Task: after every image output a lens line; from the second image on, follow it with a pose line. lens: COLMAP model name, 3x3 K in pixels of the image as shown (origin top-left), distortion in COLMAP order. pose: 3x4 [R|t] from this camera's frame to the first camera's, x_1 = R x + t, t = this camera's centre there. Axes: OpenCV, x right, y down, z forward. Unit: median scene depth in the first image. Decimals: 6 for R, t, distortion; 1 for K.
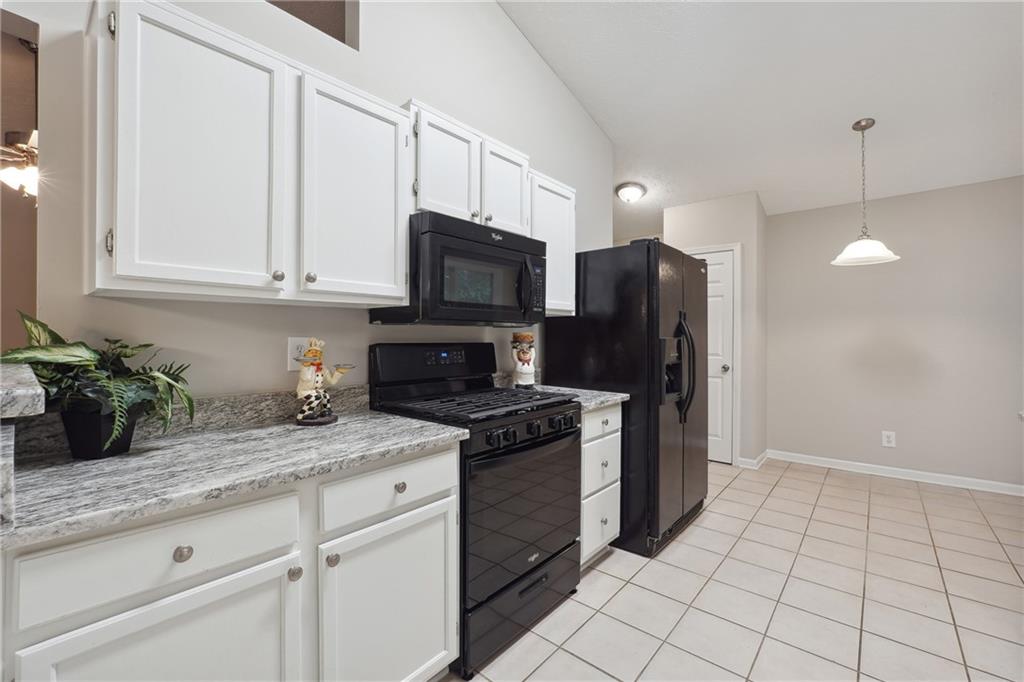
lens RADIAL K [[433.9, 0, 514.4], [0, 433.9, 340.7], [0, 0, 1]] dist [-0.009519, 0.000182]
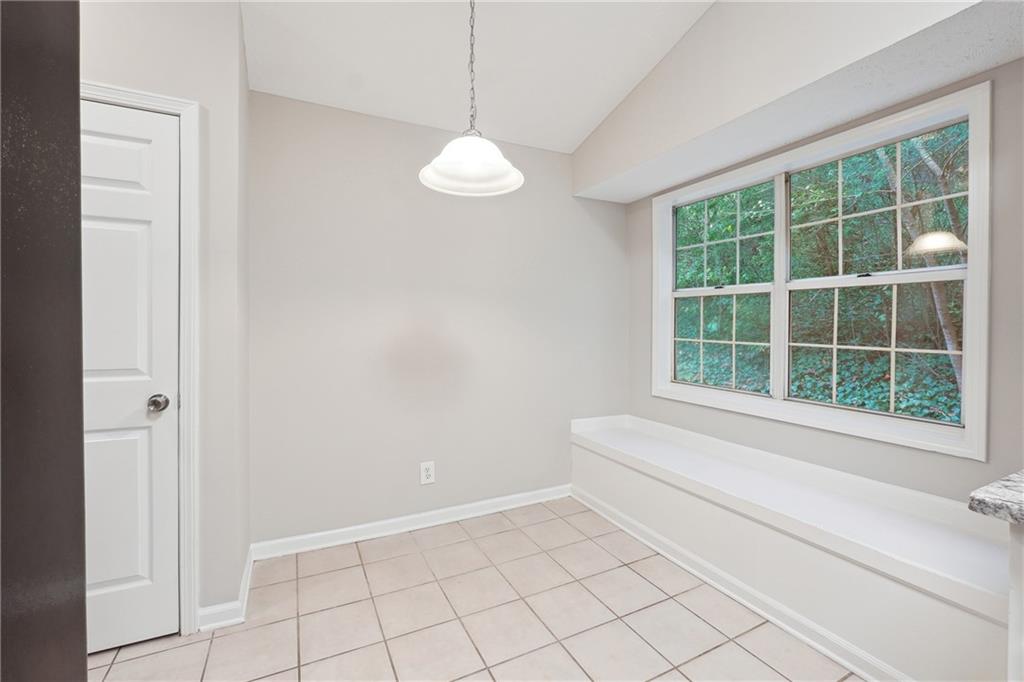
lens RADIAL K [[433.9, 0, 517.4], [0, 433.9, 336.8], [0, 0, 1]] dist [-0.009519, 0.000182]
pose [[0.395738, -0.009904, 0.918310, 0.260228], [-0.002657, 0.999925, 0.011929, -0.004139], [-0.918360, -0.007161, 0.395682, 0.552283]]
